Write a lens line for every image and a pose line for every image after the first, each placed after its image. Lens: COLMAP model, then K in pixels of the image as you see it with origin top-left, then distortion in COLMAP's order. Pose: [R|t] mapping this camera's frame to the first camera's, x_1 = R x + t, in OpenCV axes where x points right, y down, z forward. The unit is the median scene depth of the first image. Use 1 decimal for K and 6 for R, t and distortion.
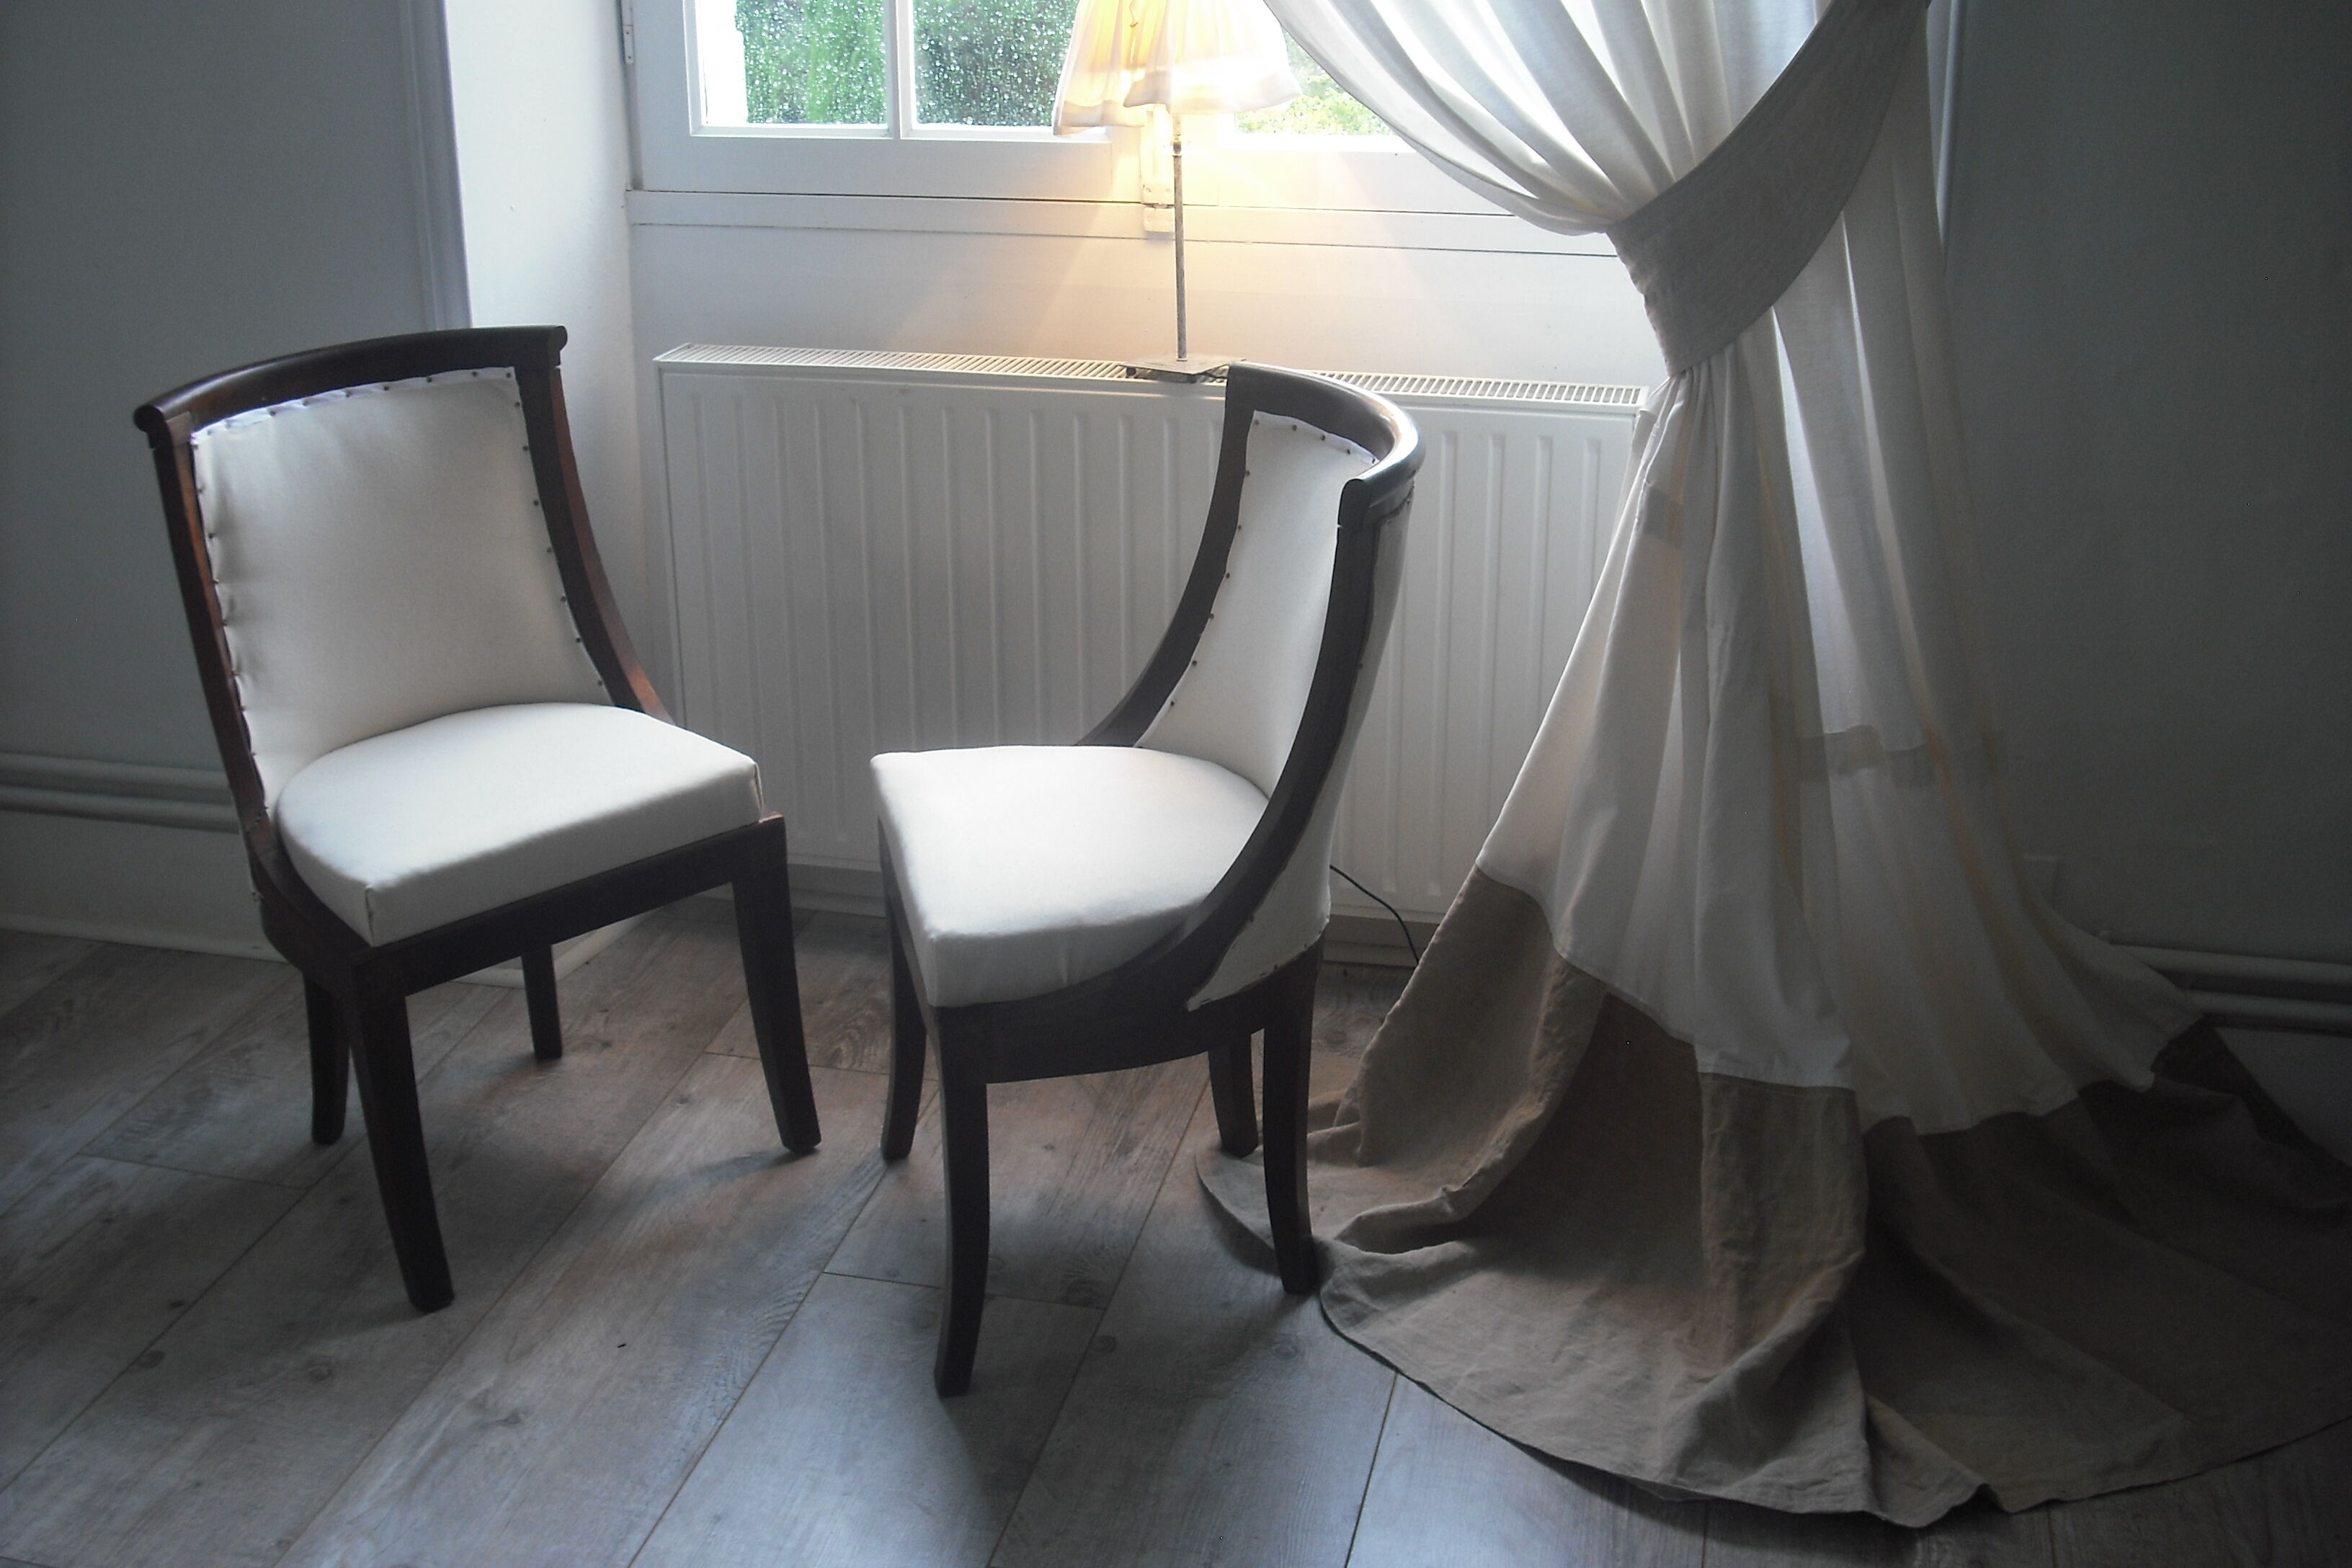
lens RADIAL K [[2704.6, 0, 1152.6], [0, 2704.6, 779.0], [0, 0, 1]] dist [-0.121514, 0.000000]
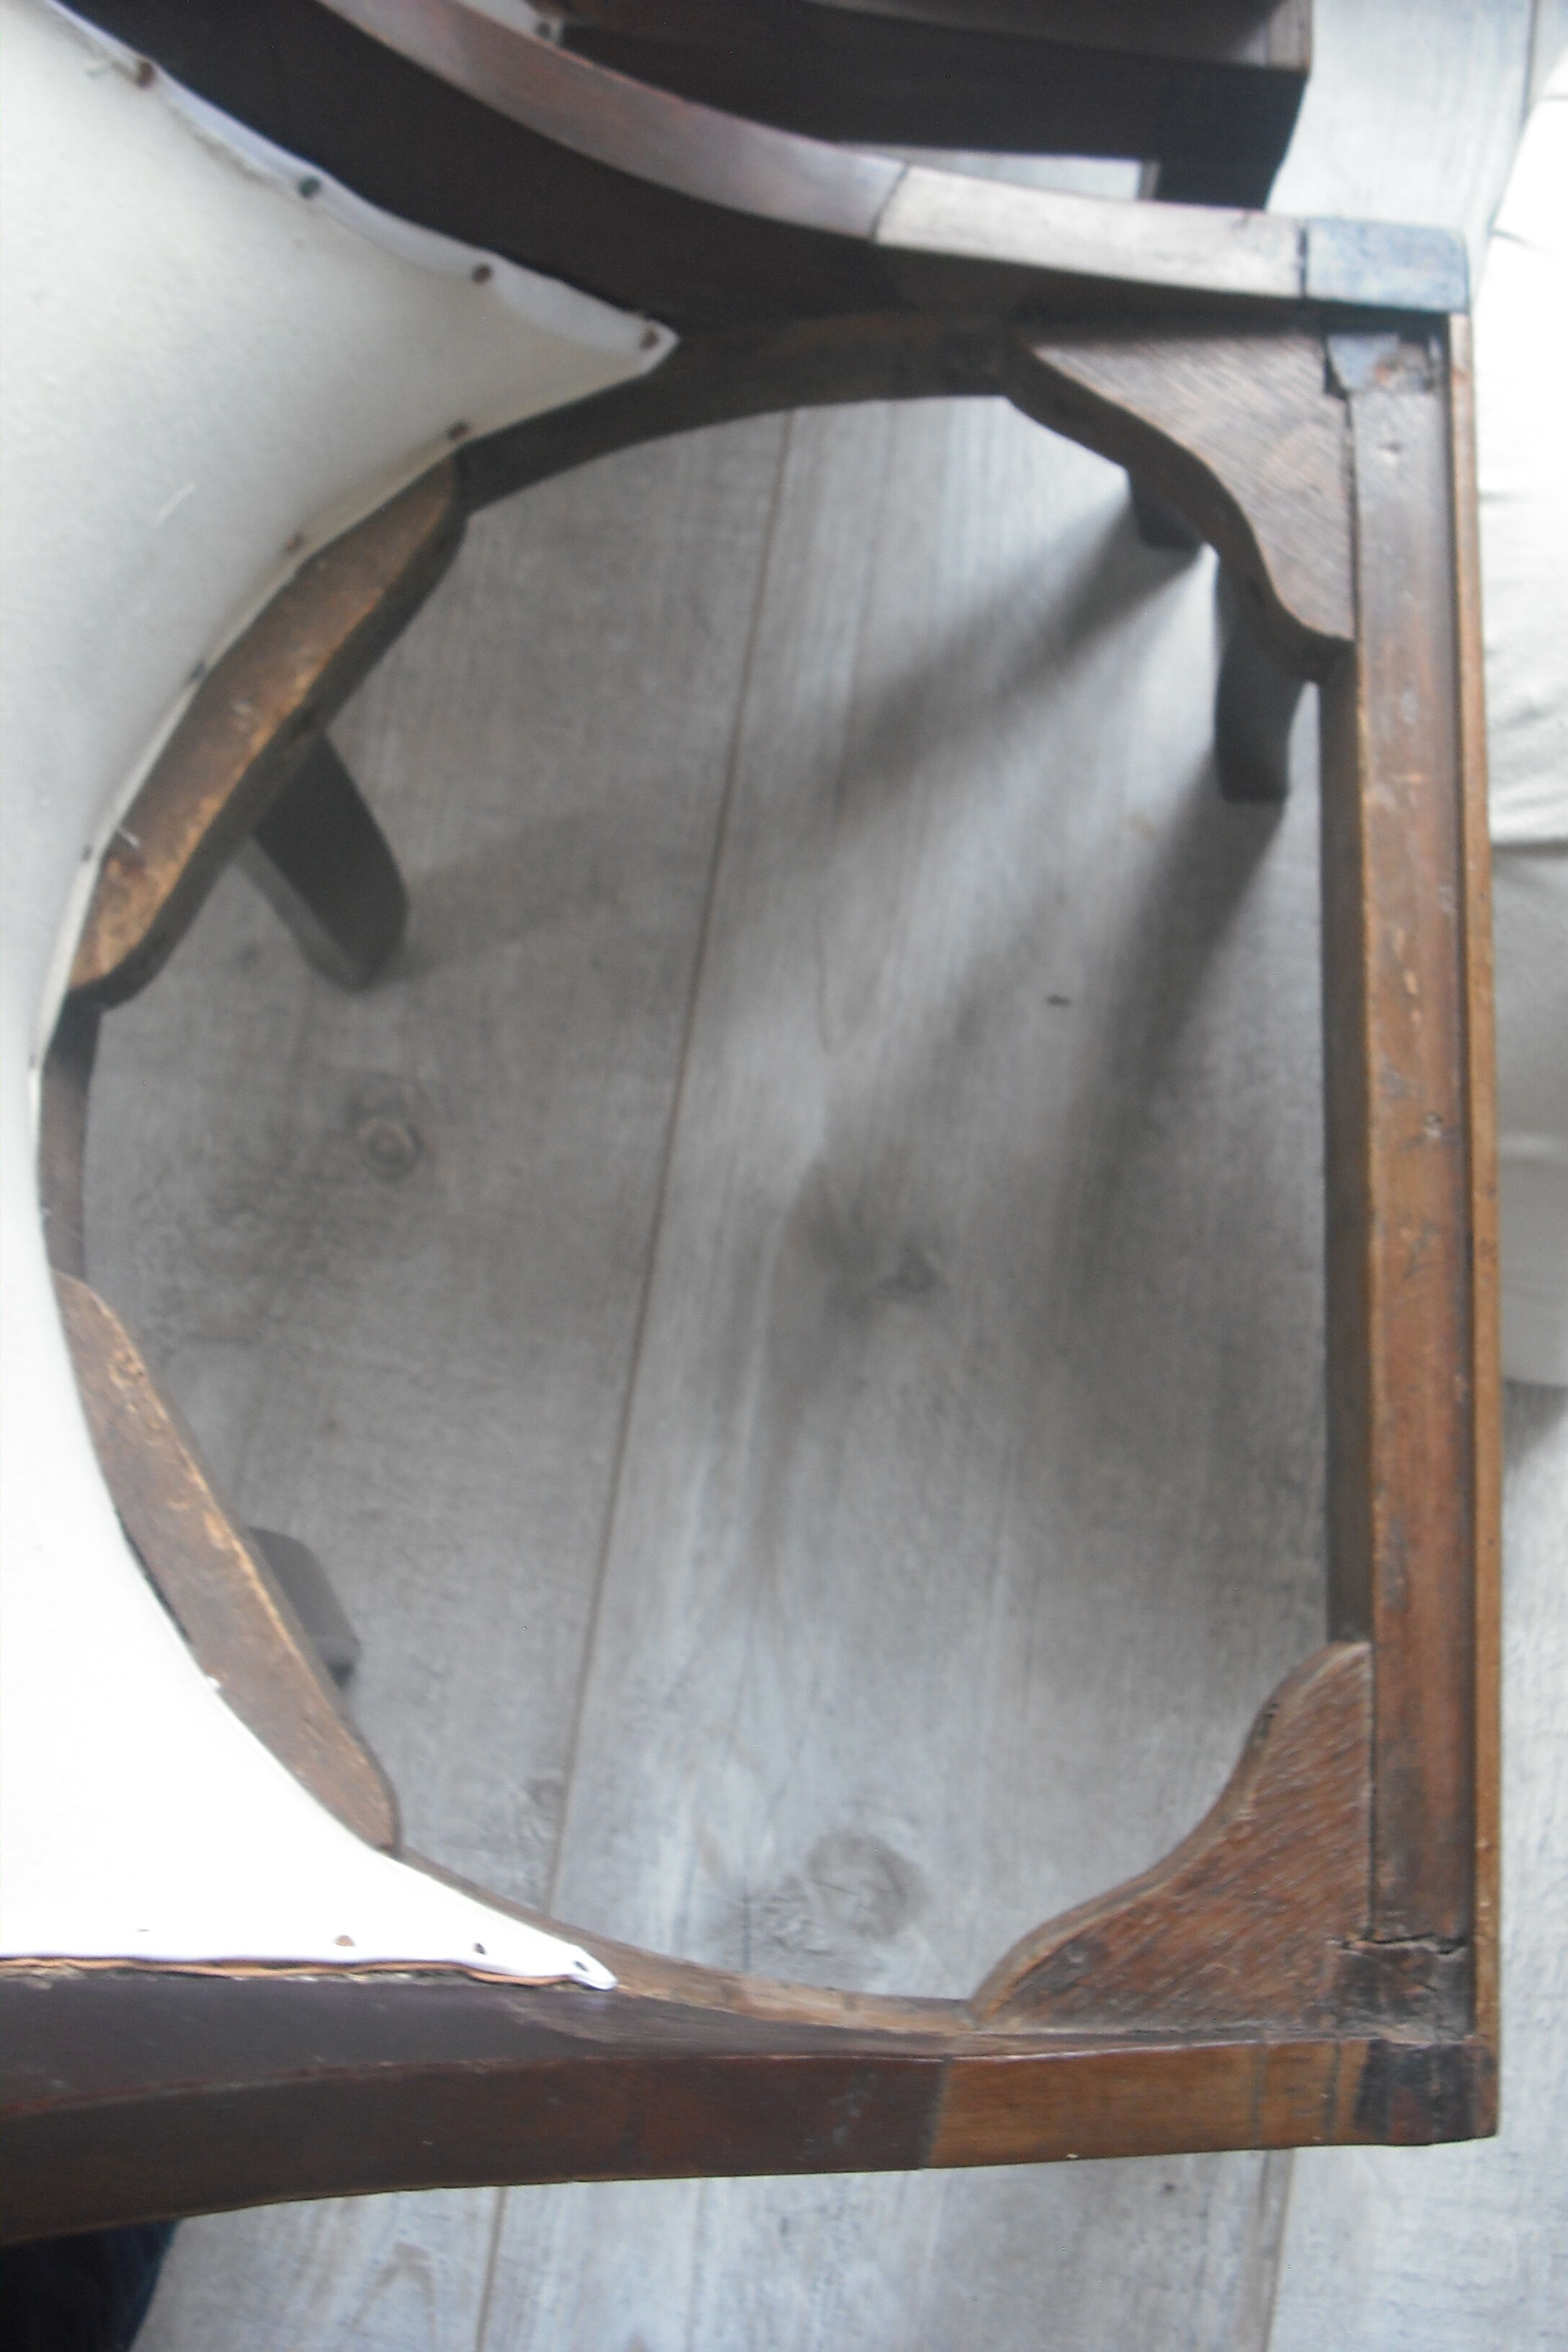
lens RADIAL K [[2704.6, 0, 780.0], [0, 2704.6, 1180.2], [0, 0, 1]] dist [-0.121514, 0.000000]
pose [[0.995906, -0.088864, 0.016558, -0.249055], [0.030147, 0.499209, 0.865957, -0.132836], [-0.085219, -0.861913, 0.499844, 0.743533]]
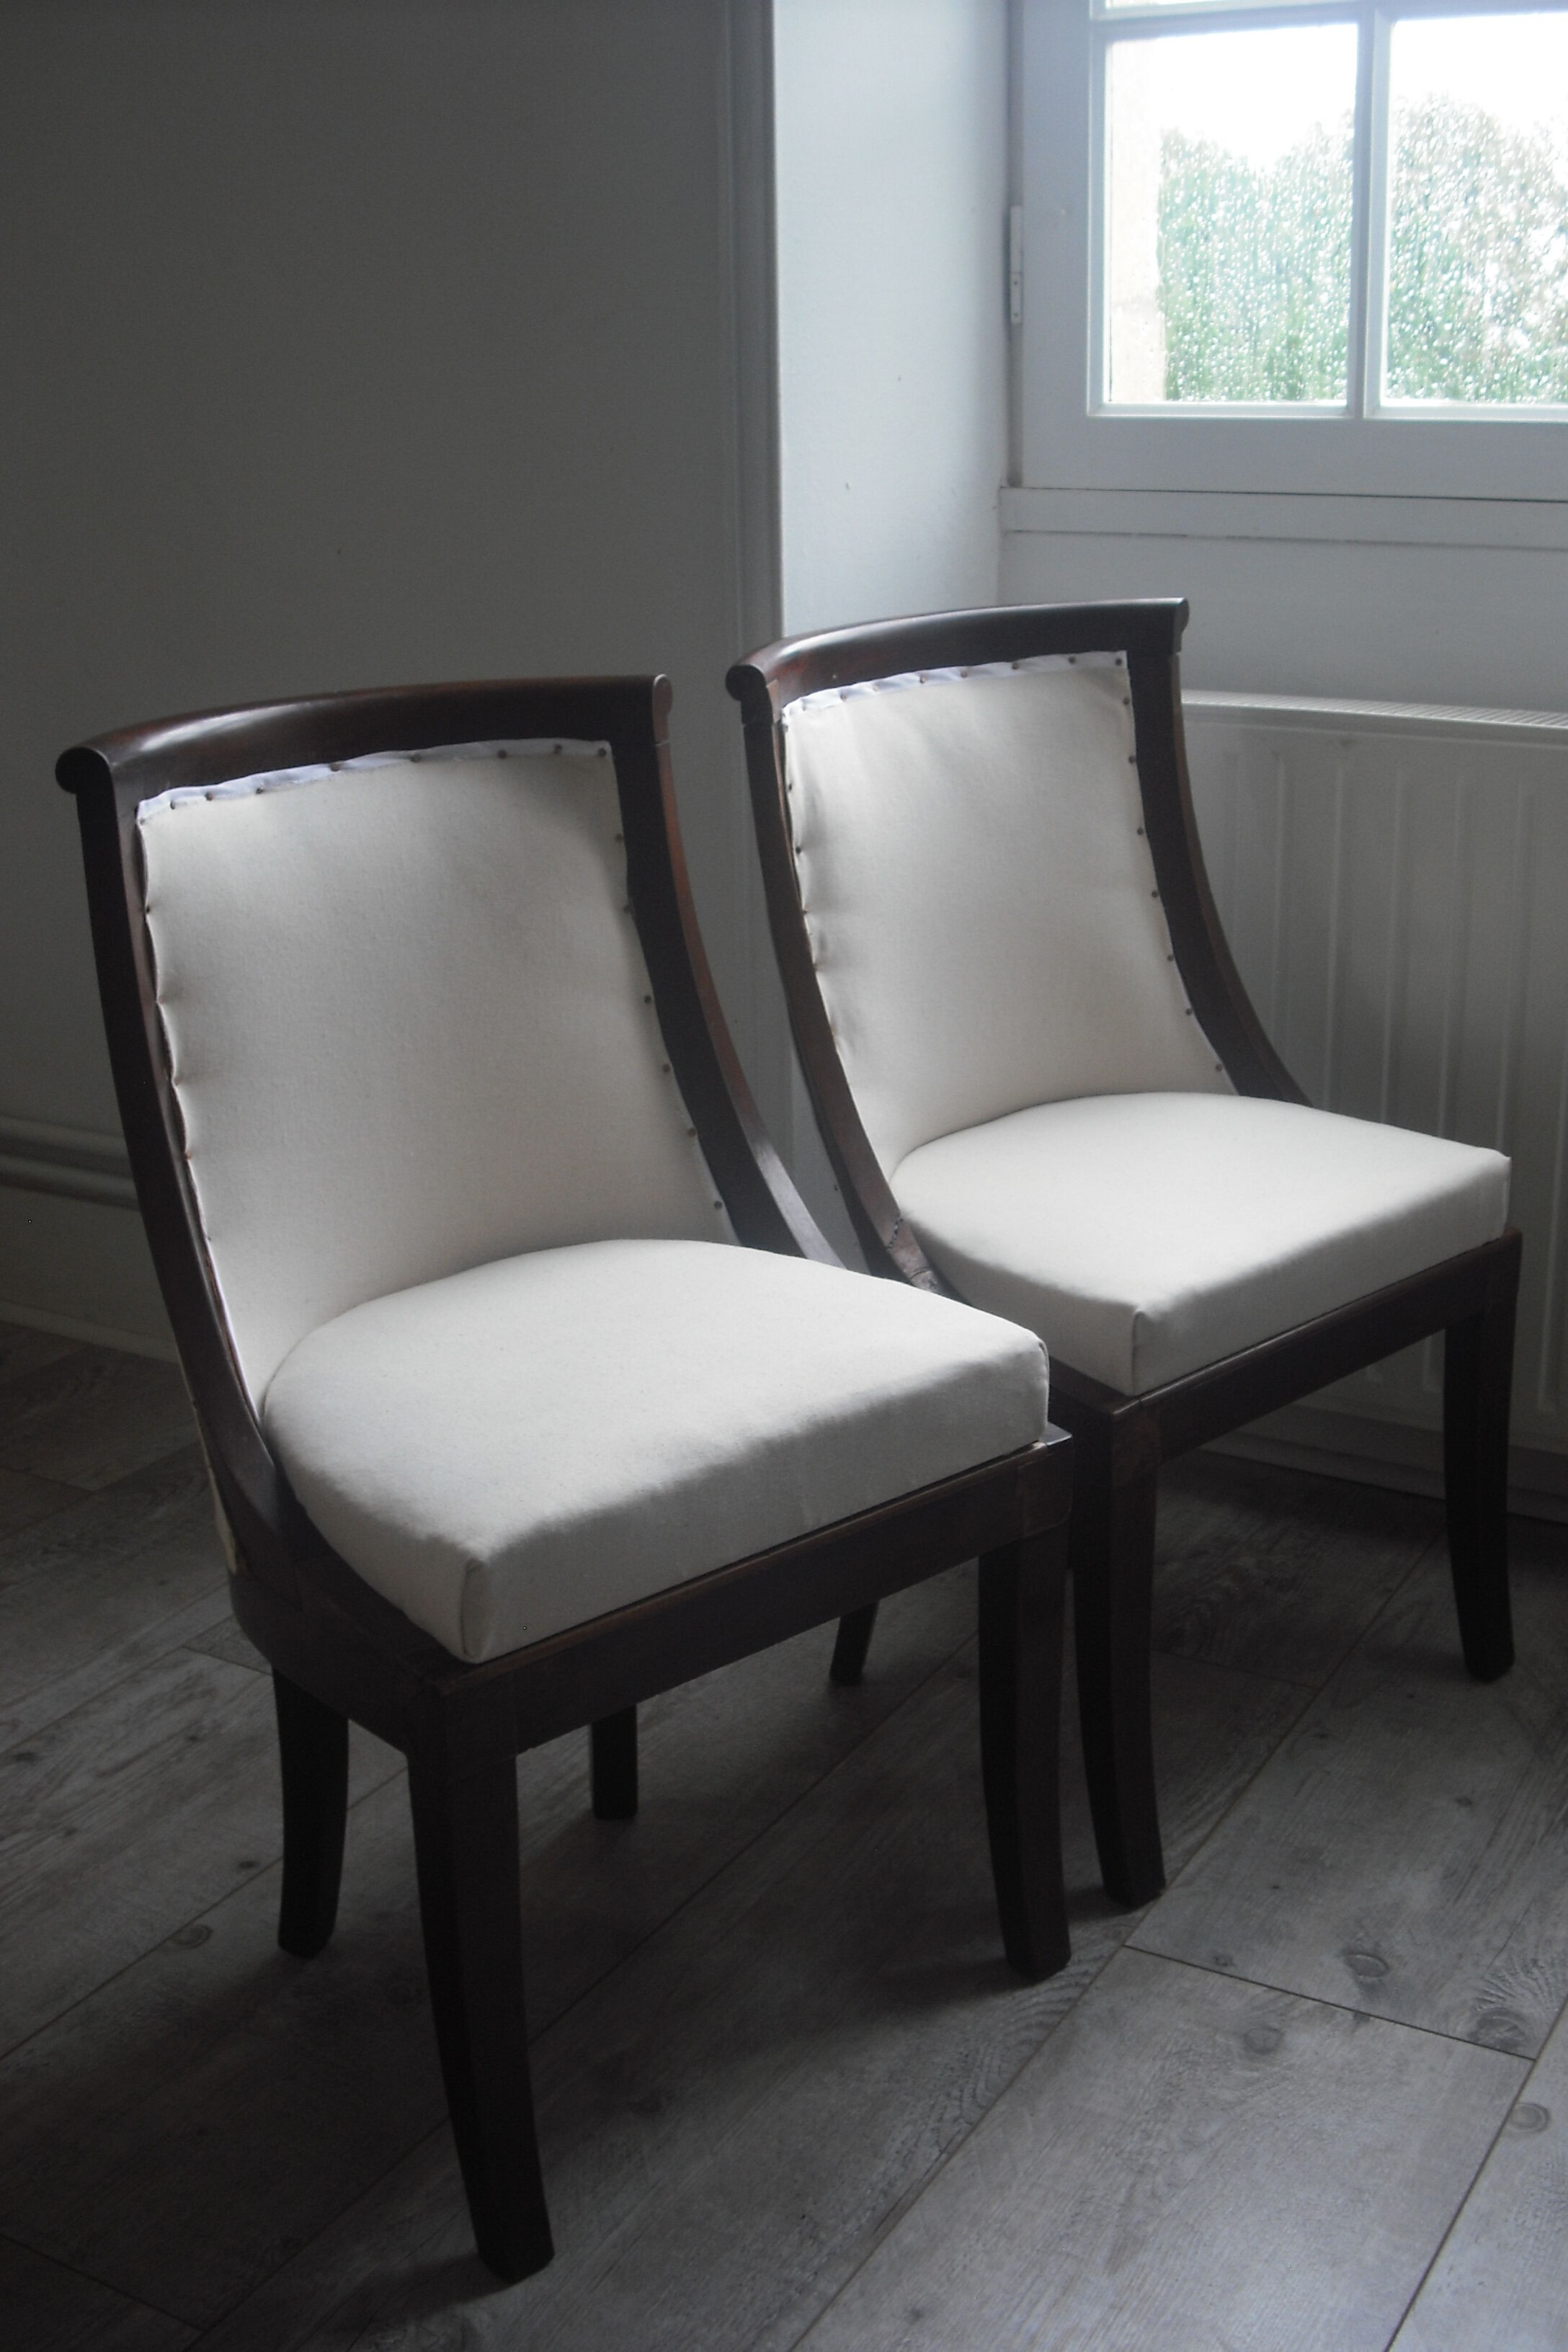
lens RADIAL K [[2704.6, 0, 786.7], [0, 2704.6, 1190.9], [0, 0, 1]] dist [-0.121514, 0.000000]
pose [[0.958161, 0.078152, -0.275354, -0.031576], [-0.094772, 0.994362, -0.047559, 0.031412], [0.270085, 0.071665, 0.960166, 0.305242]]
